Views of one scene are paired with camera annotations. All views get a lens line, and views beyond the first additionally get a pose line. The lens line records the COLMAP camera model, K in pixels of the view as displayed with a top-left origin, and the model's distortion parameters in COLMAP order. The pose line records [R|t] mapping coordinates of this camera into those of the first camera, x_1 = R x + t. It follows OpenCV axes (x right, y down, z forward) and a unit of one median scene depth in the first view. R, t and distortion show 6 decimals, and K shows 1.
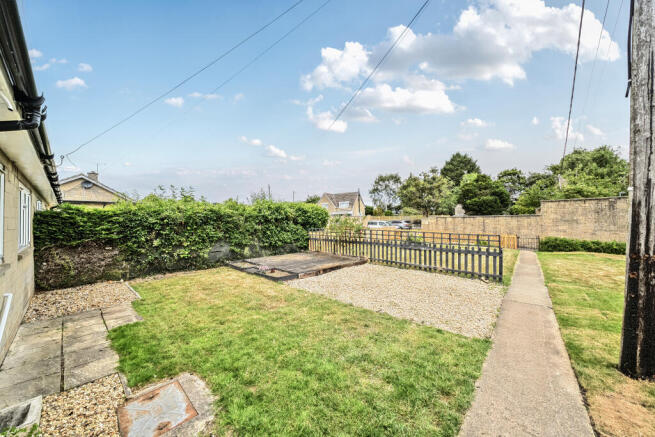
lens RADIAL K [[237.8, 0, 343.4], [0, 237.8, 216.1], [0, 0, 1]] dist [-0.000771, -0.000084]
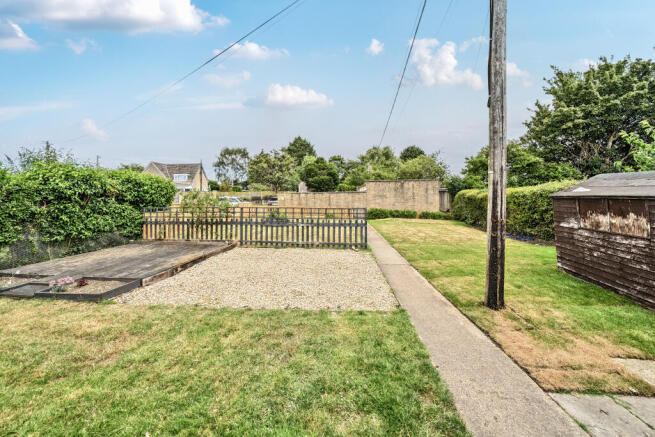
lens RADIAL K [[228.1, 0, 328.6], [0, 228.1, 182.2], [0, 0, 1]] dist [-0.001821, -0.000290]
pose [[0.813341, 0.030891, 0.580967, -0.116130], [-0.005378, 0.998946, -0.045587, 0.003399], [-0.581763, 0.033954, 0.812650, 0.153829]]
